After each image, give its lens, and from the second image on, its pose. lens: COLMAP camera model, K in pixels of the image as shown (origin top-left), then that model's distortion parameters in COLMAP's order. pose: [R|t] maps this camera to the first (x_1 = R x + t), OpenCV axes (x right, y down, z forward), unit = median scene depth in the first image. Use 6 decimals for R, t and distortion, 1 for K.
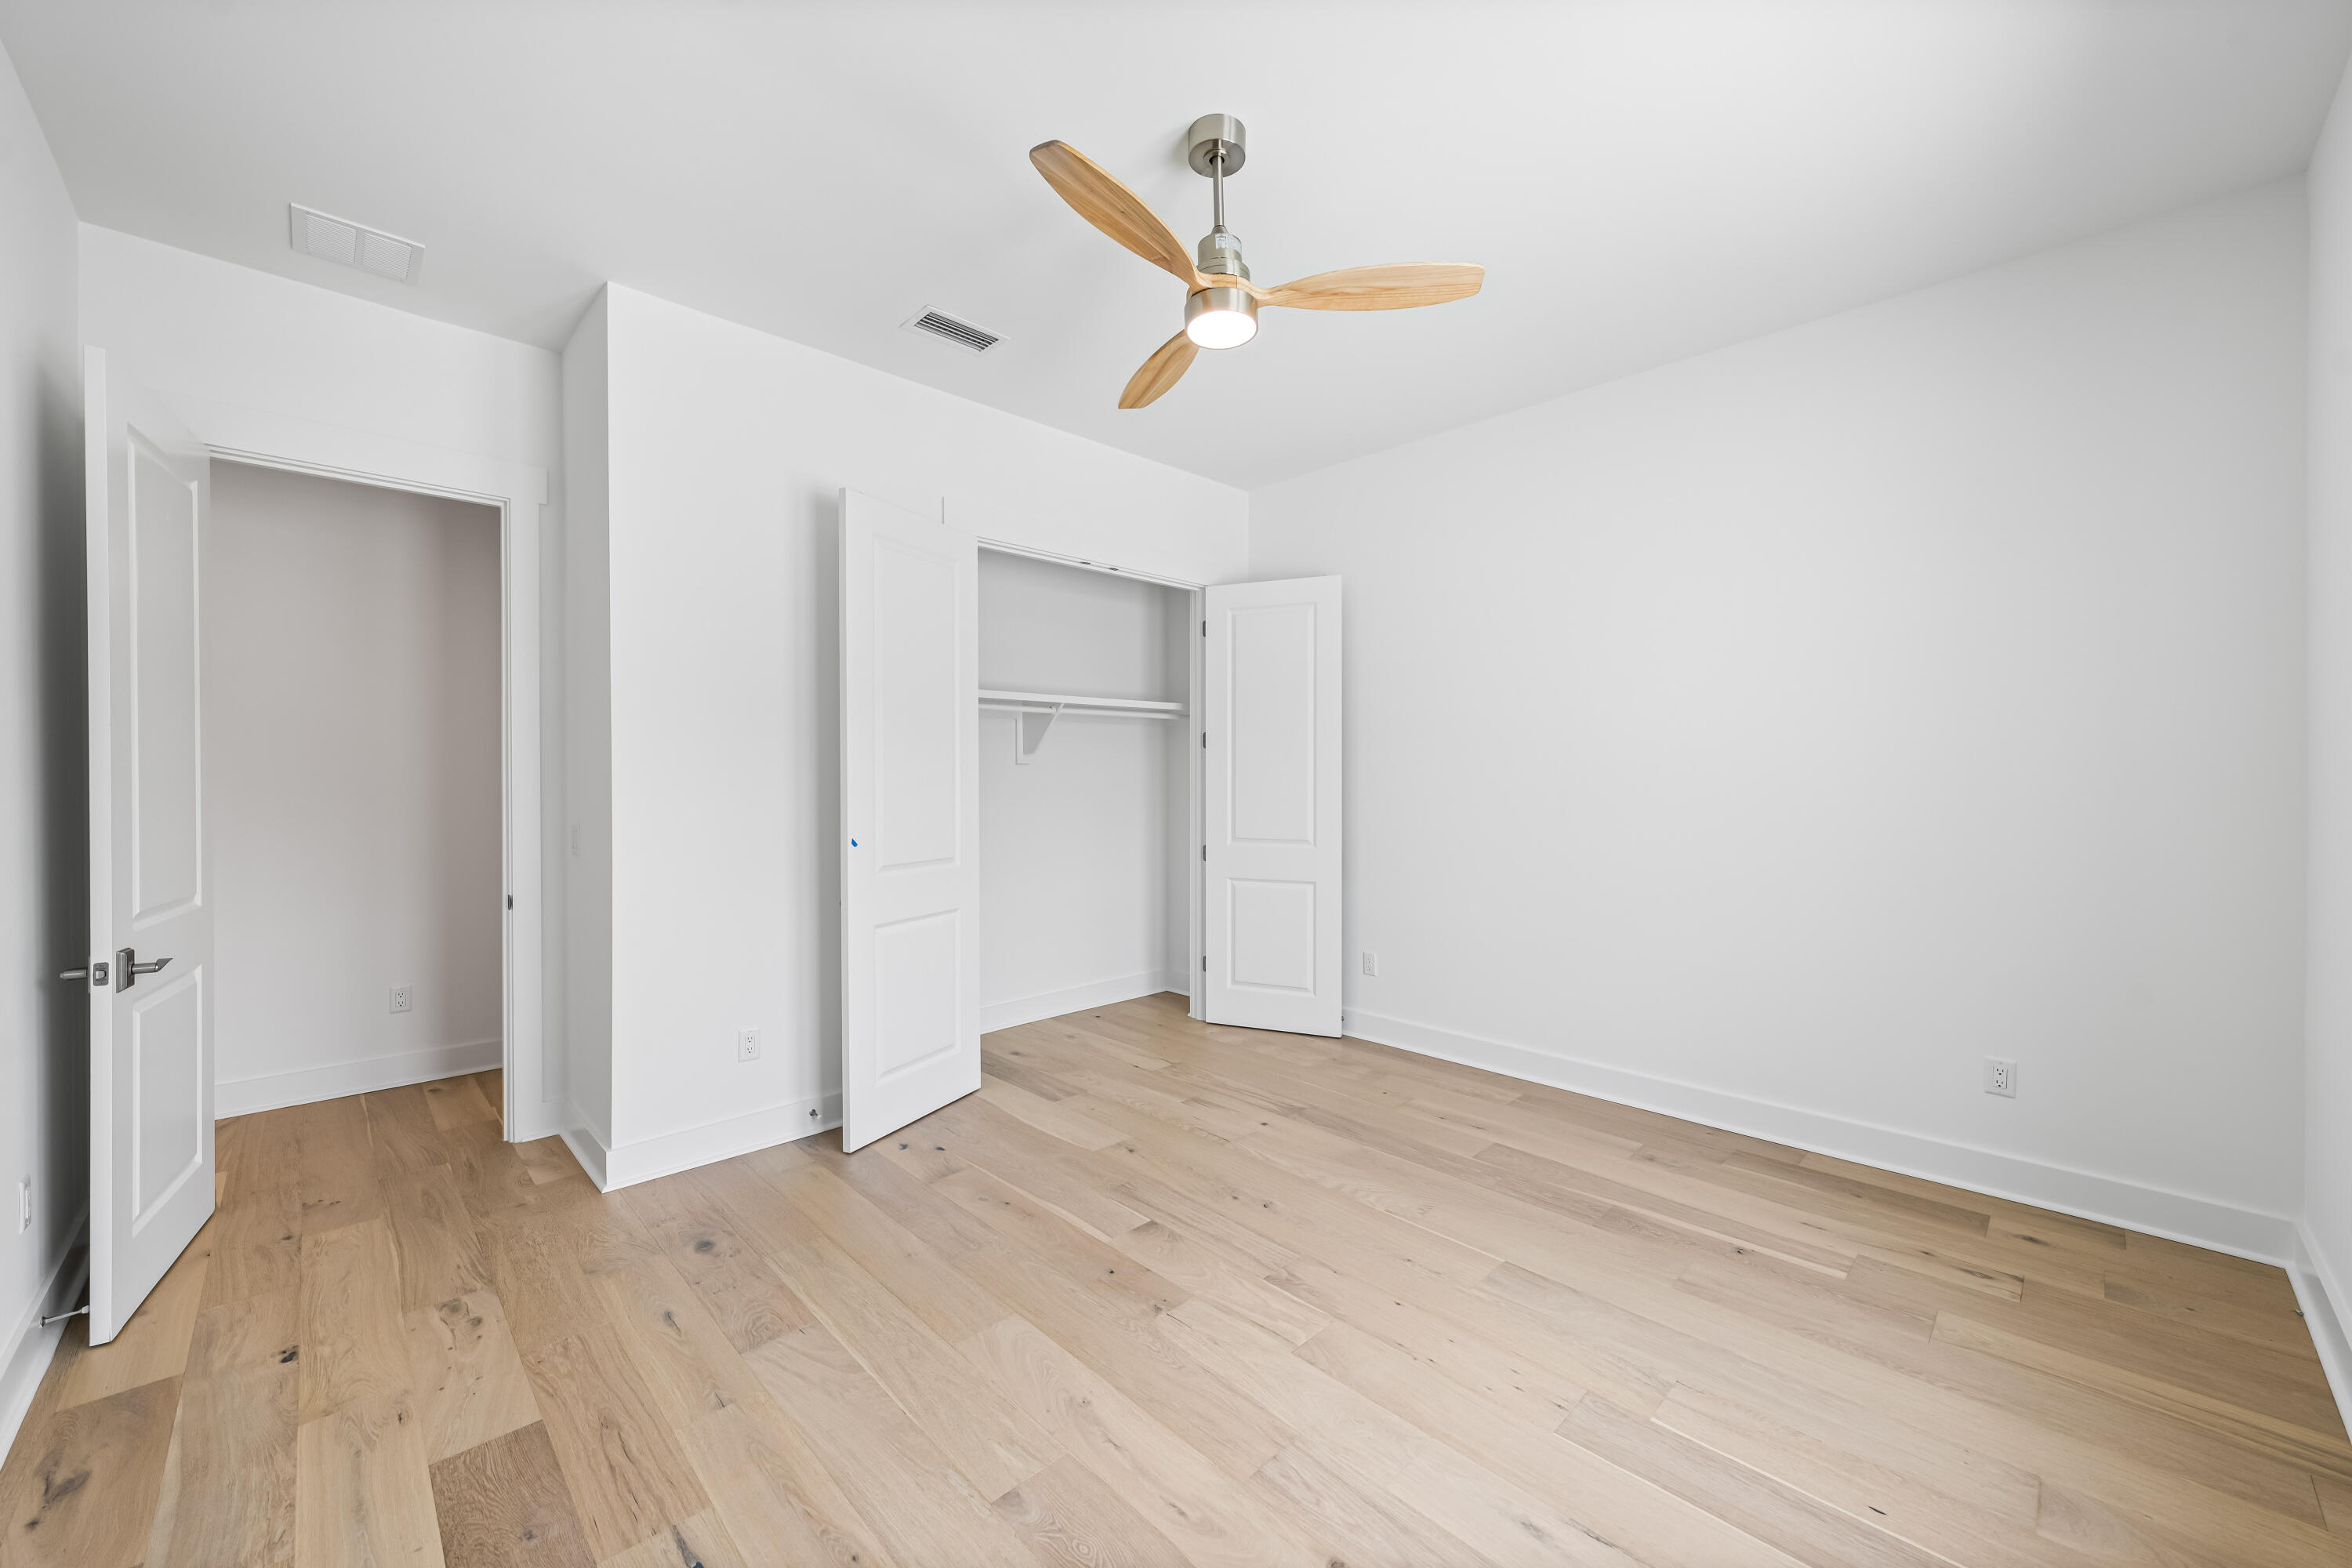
lens RADIAL K [[905.6, 0, 1175.4], [0, 905.6, 780.4], [0, 0, 1]] dist [-0.000739, -0.000069]
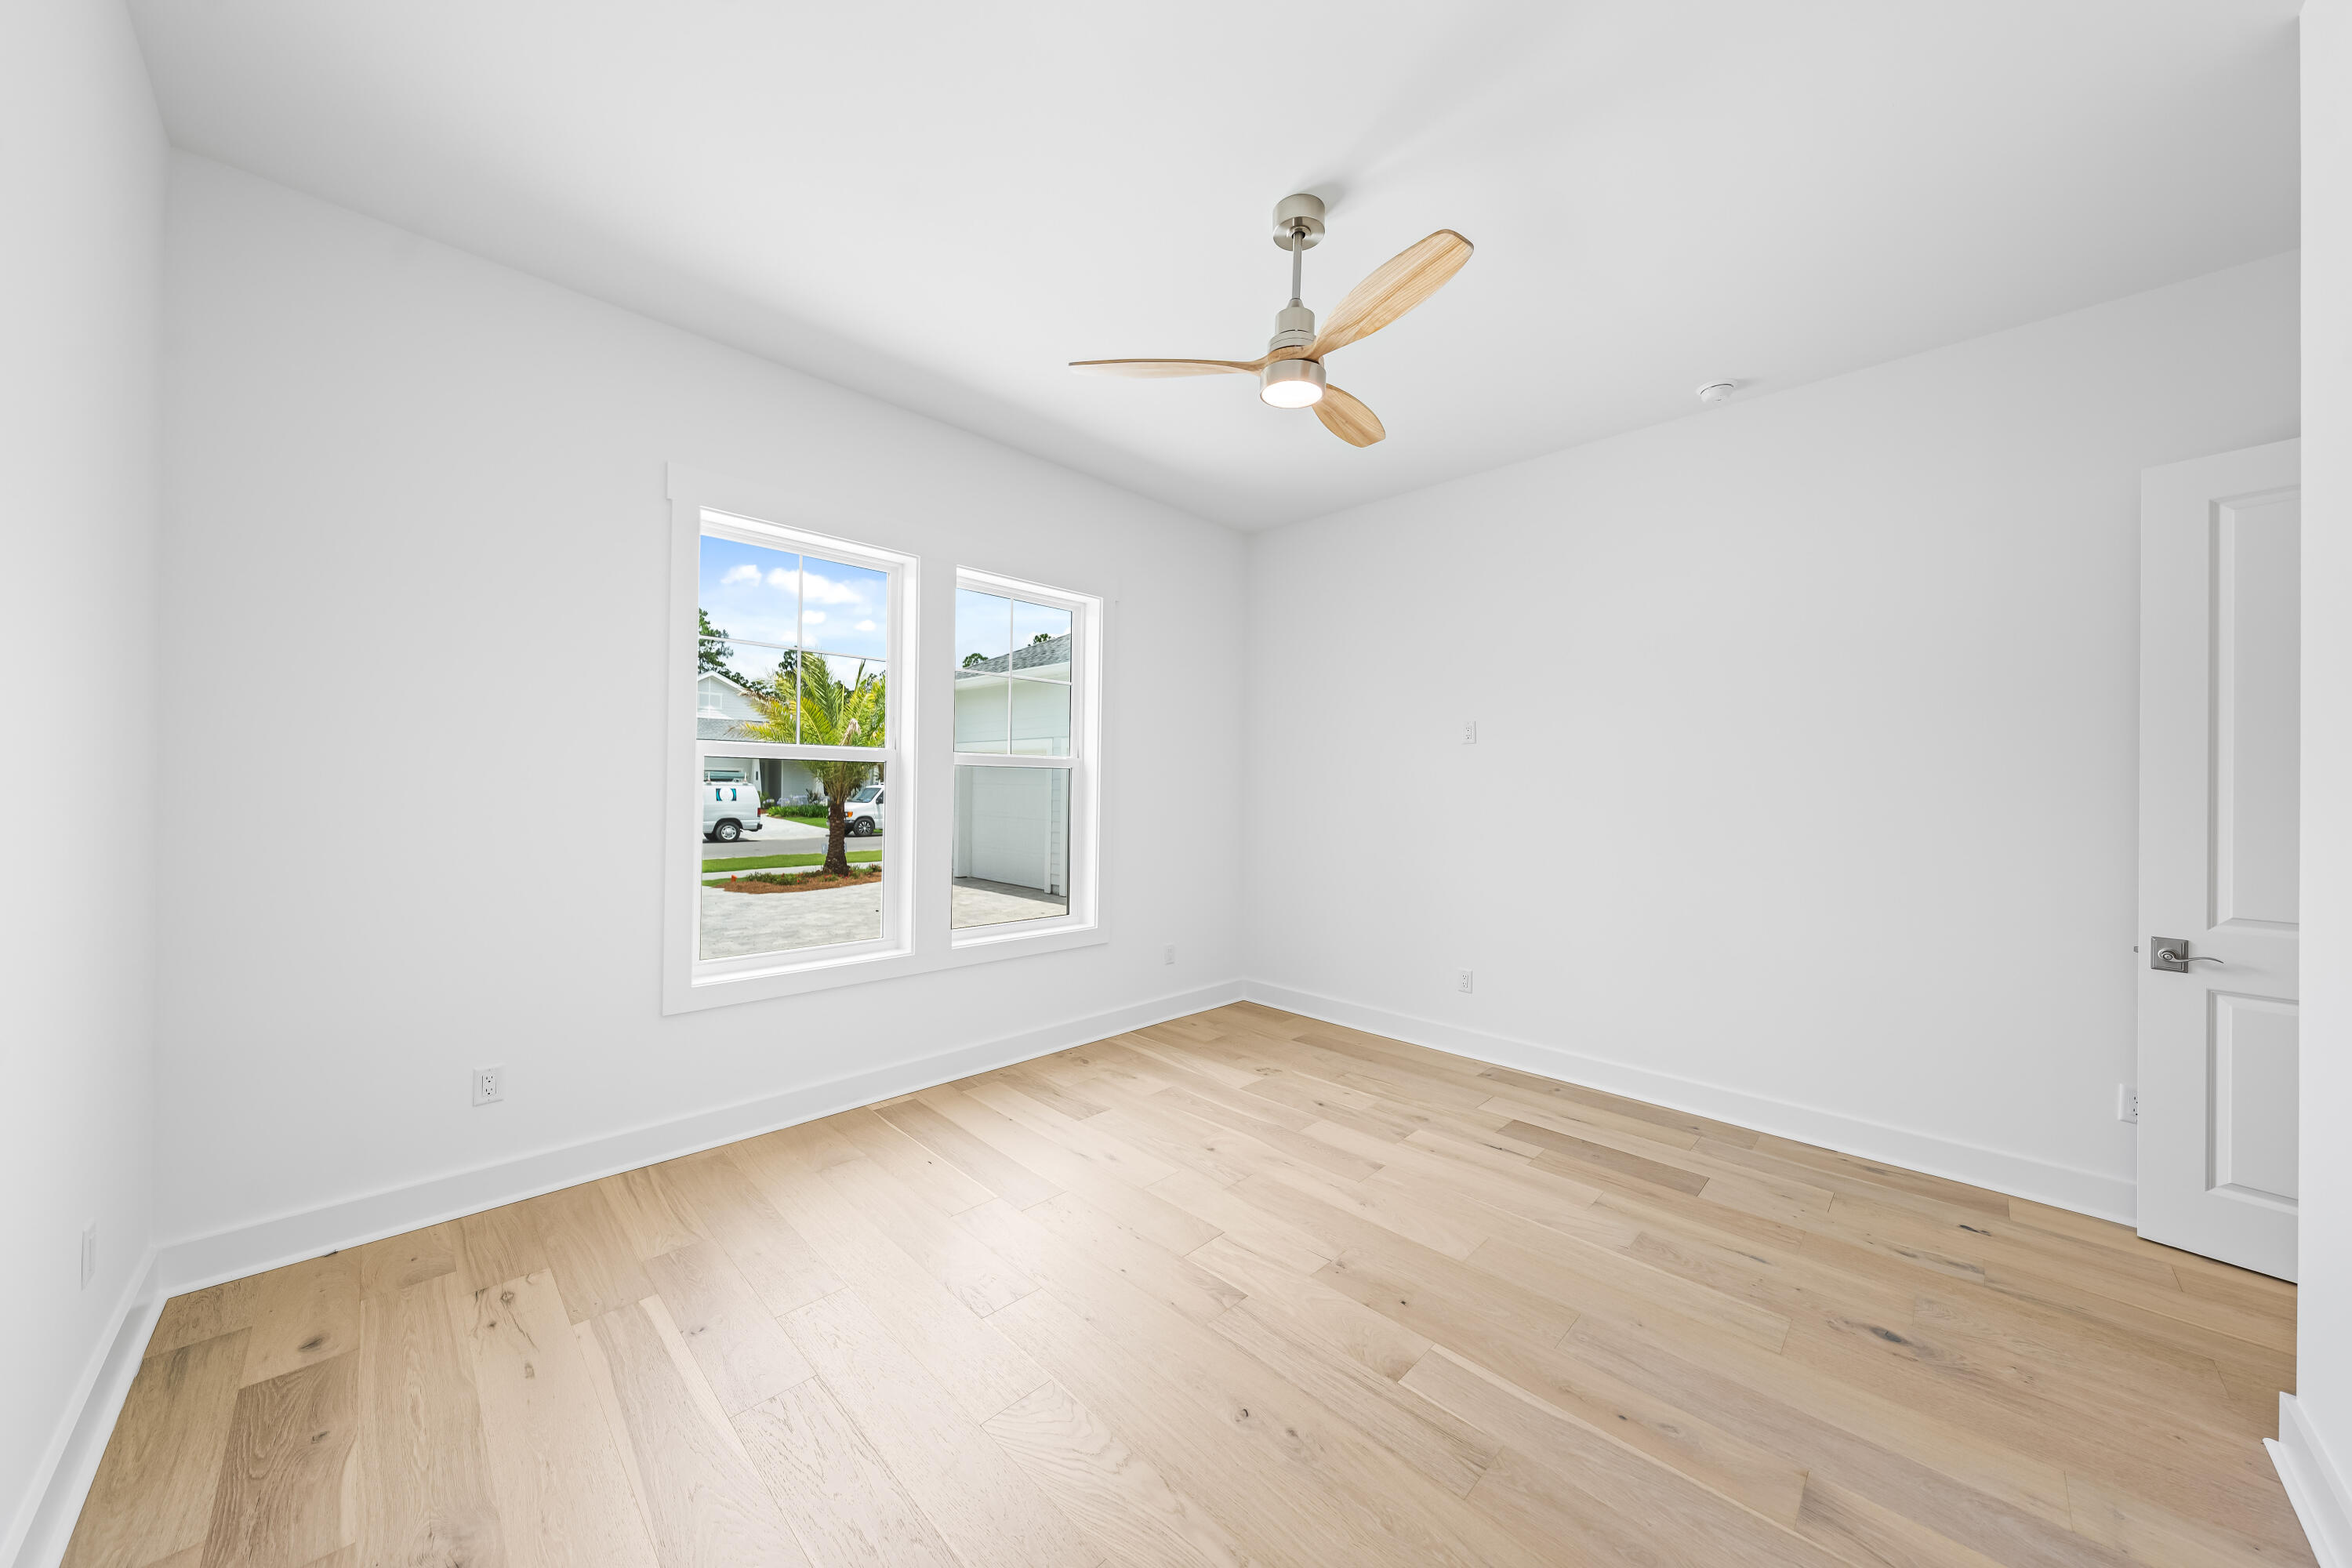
lens RADIAL K [[796.4, 0, 1176.9], [0, 796.4, 784.8], [0, 0, 1]] dist [-0.002092, 0.000307]
pose [[-0.999777, -0.010747, -0.018178, 0.201839], [-0.010786, 0.999940, 0.002085, -0.010193], [0.018155, 0.002280, -0.999833, 1.924891]]
